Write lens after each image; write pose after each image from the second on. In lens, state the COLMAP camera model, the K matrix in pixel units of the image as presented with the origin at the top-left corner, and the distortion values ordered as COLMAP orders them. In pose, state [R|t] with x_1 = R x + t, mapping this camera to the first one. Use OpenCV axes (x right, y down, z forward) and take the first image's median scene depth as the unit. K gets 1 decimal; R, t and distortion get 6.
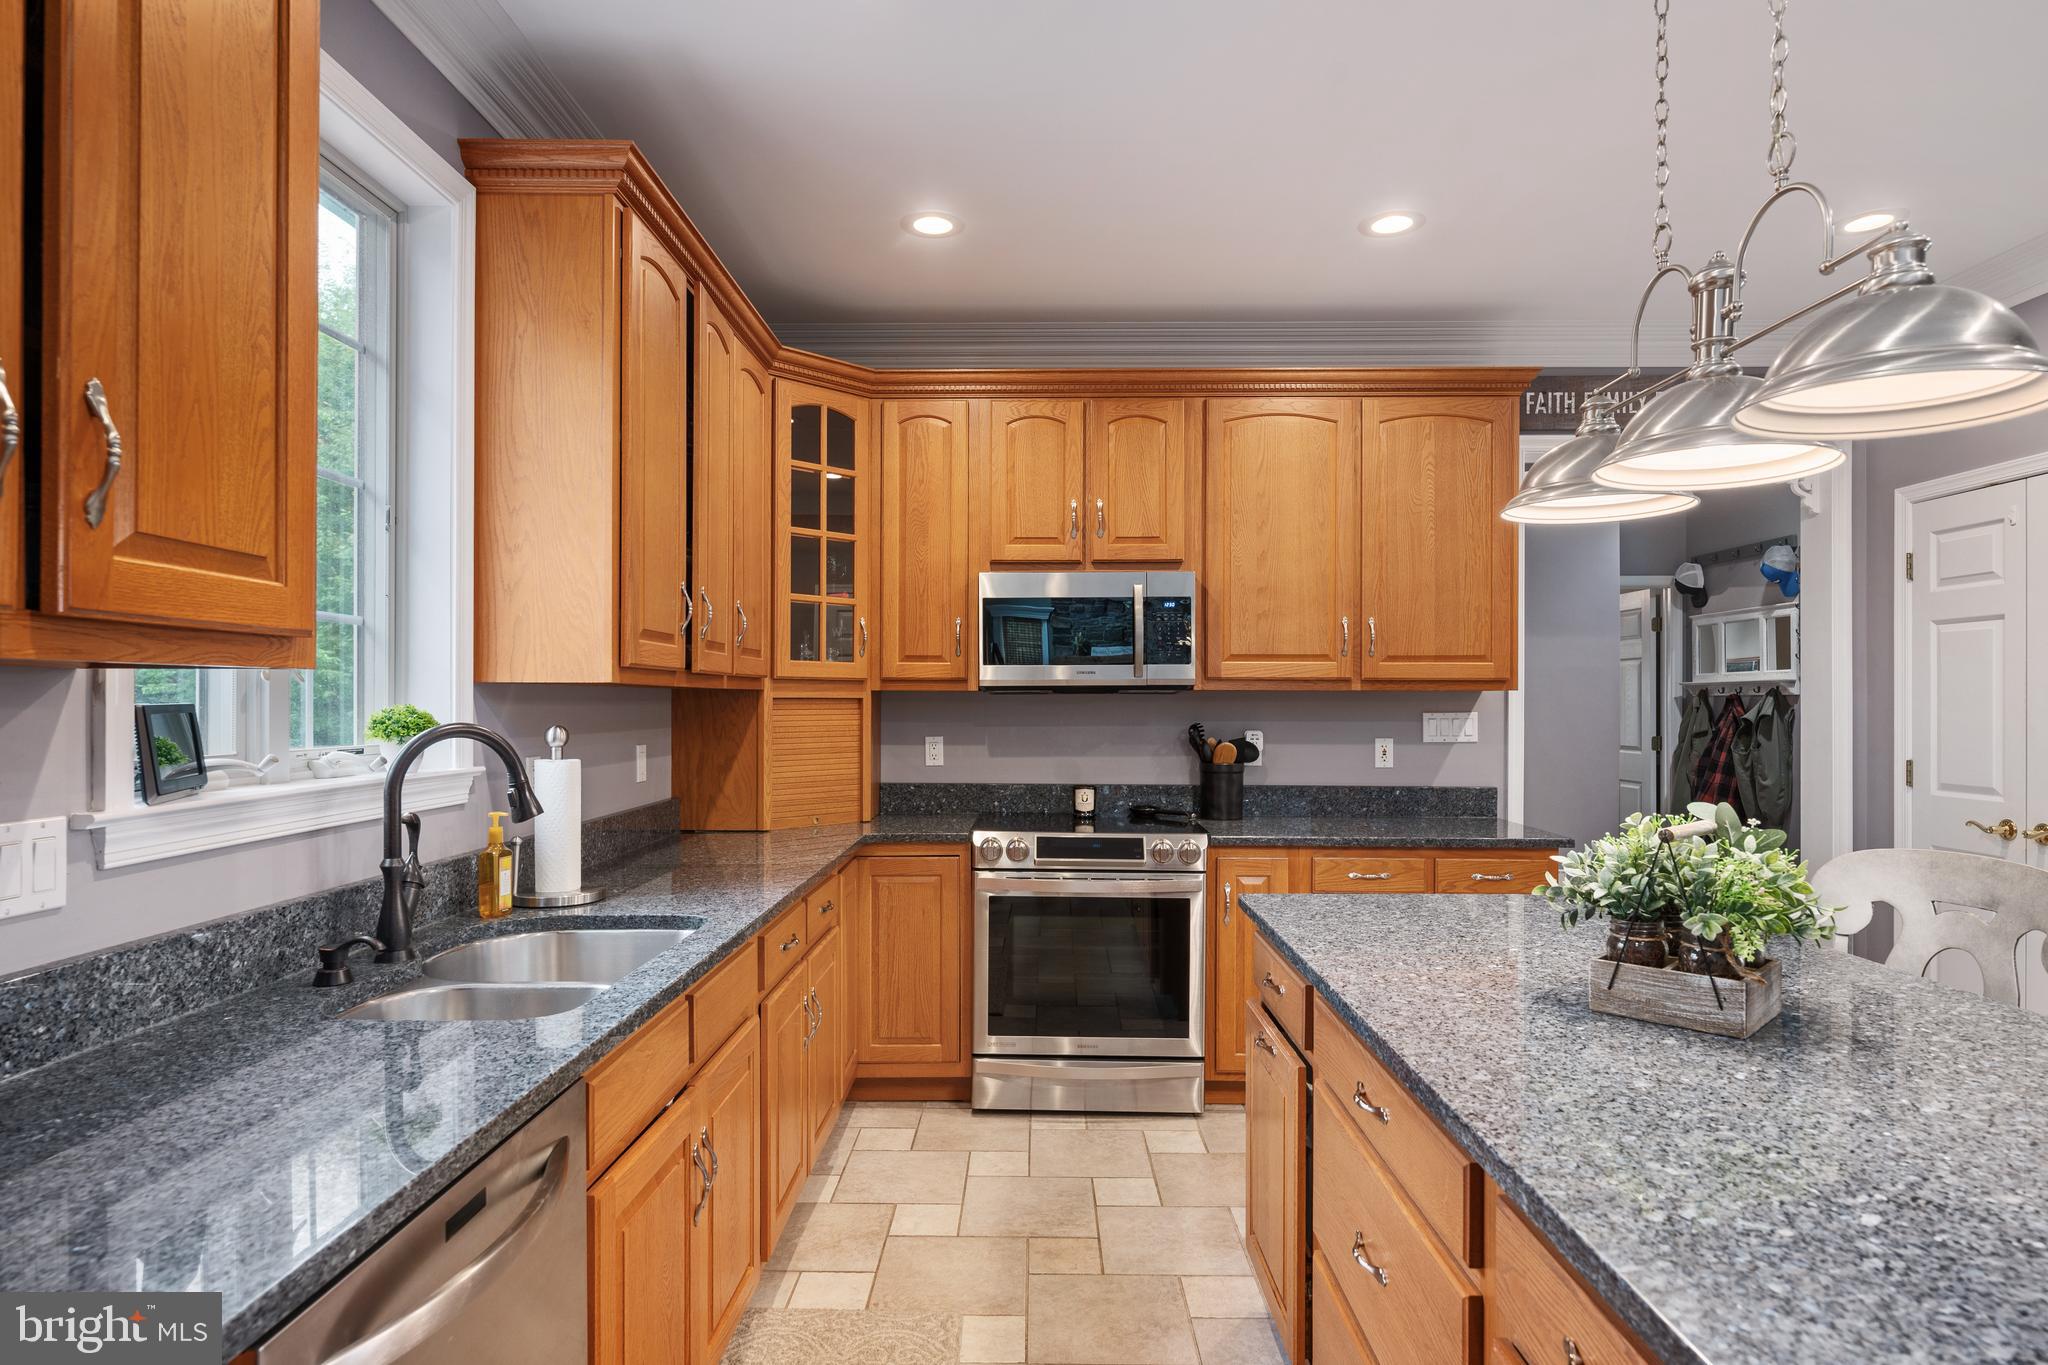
lens RADIAL K [[1096.0, 0, 1018.7], [0, 1096.0, 700.2], [0, 0, 1]] dist [0.000676, 0.000949]
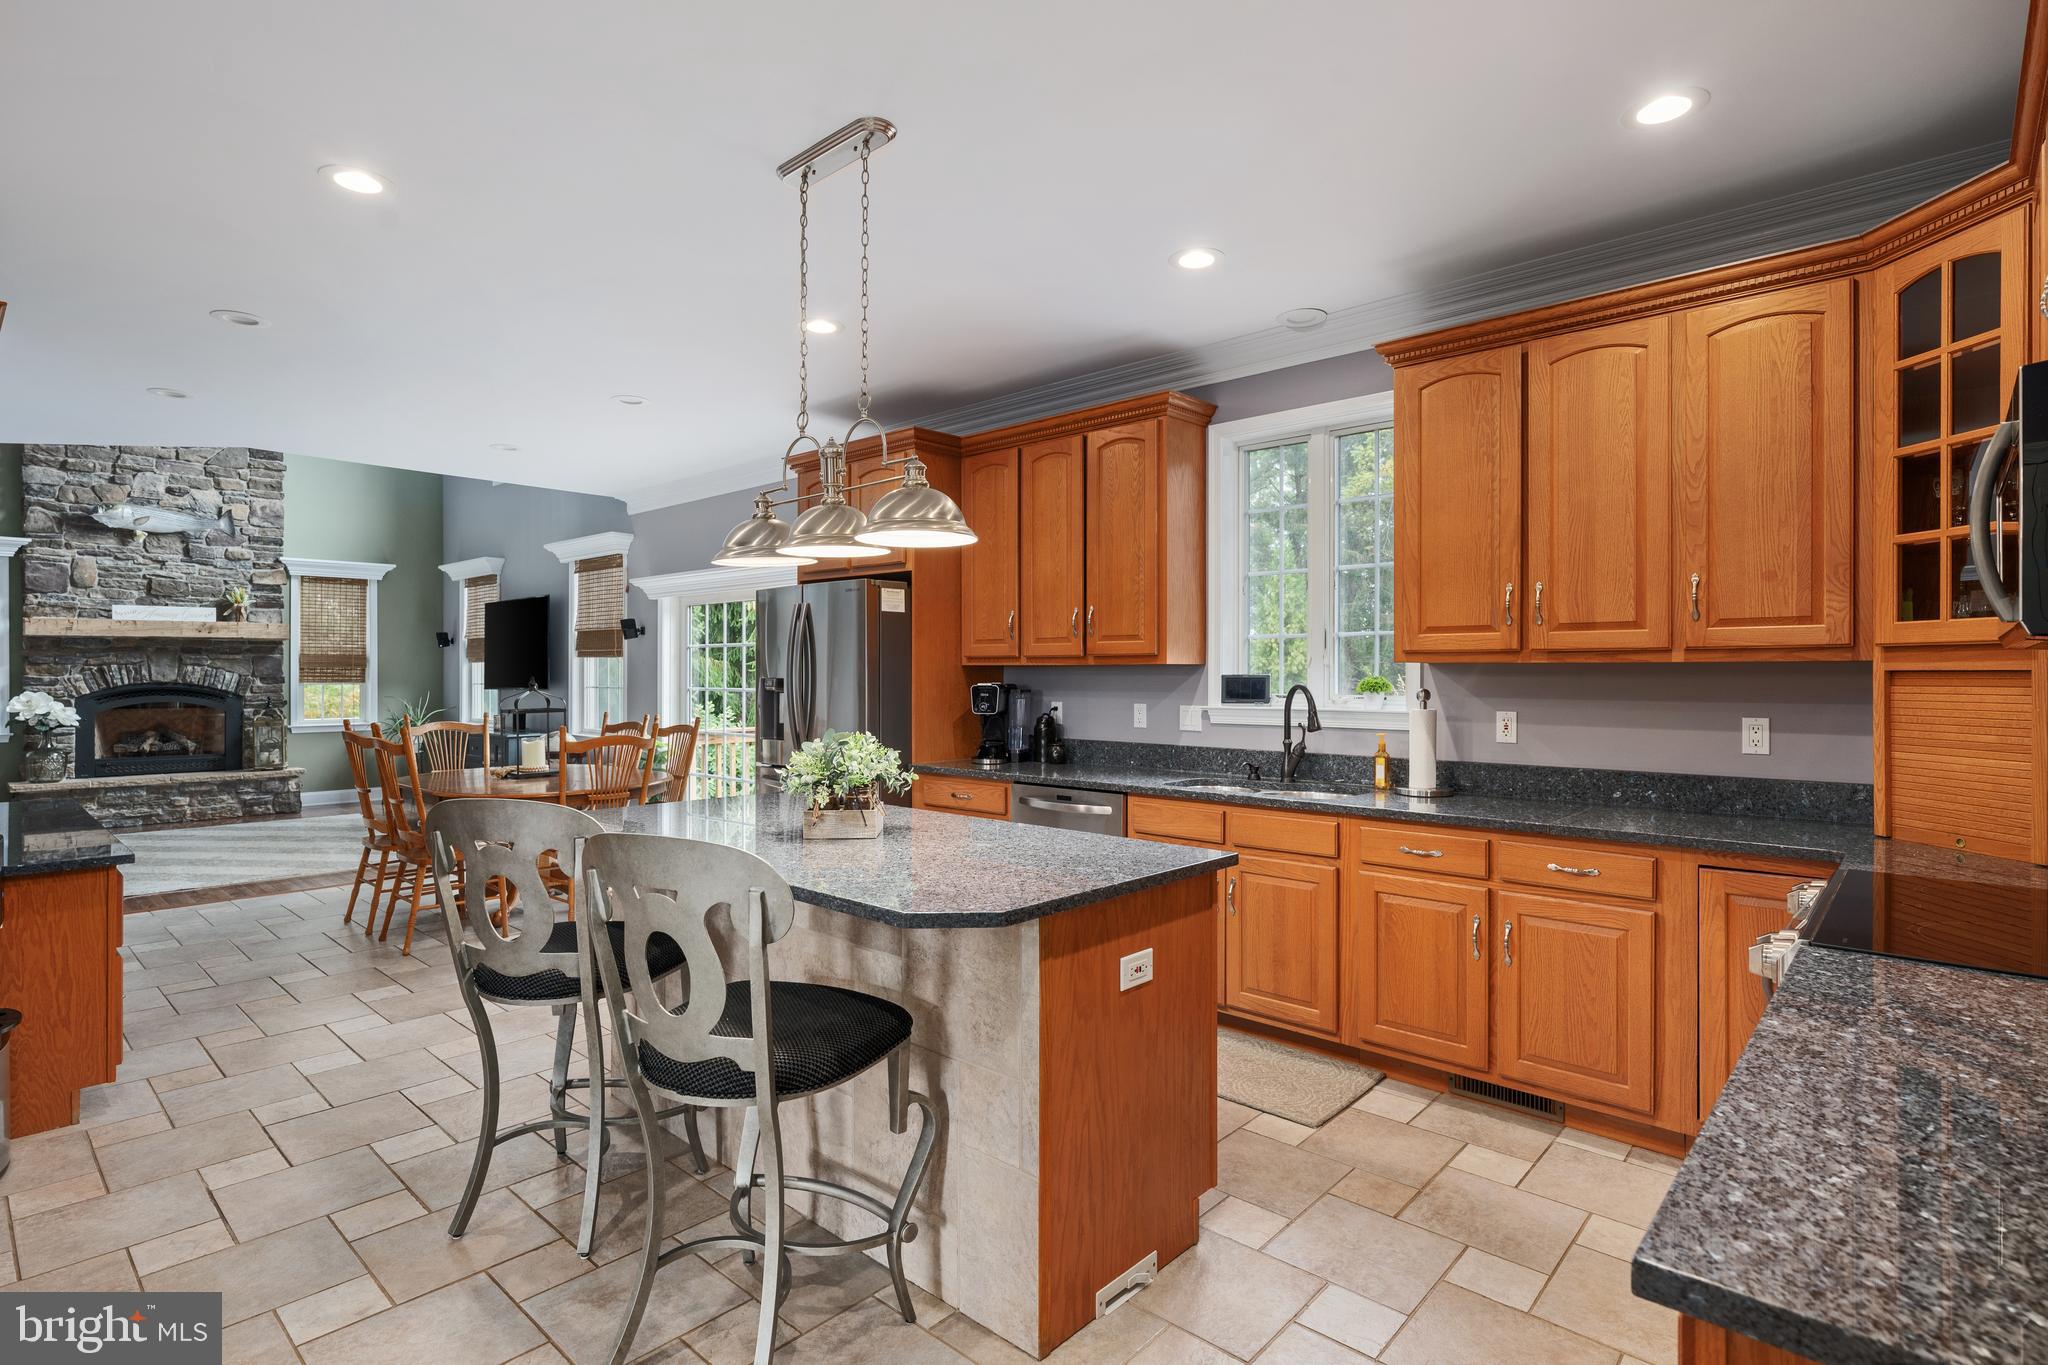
lens RADIAL K [[989.8, 0, 1019.5], [0, 989.8, 679.2], [0, 0, 1]] dist [-0.005386, -0.000390]
pose [[-0.655538, 0.000693, -0.755162, 0.698296], [-0.002995, 0.999989, 0.003517, 0.003529], [0.755157, 0.004567, -0.655529, 0.959611]]
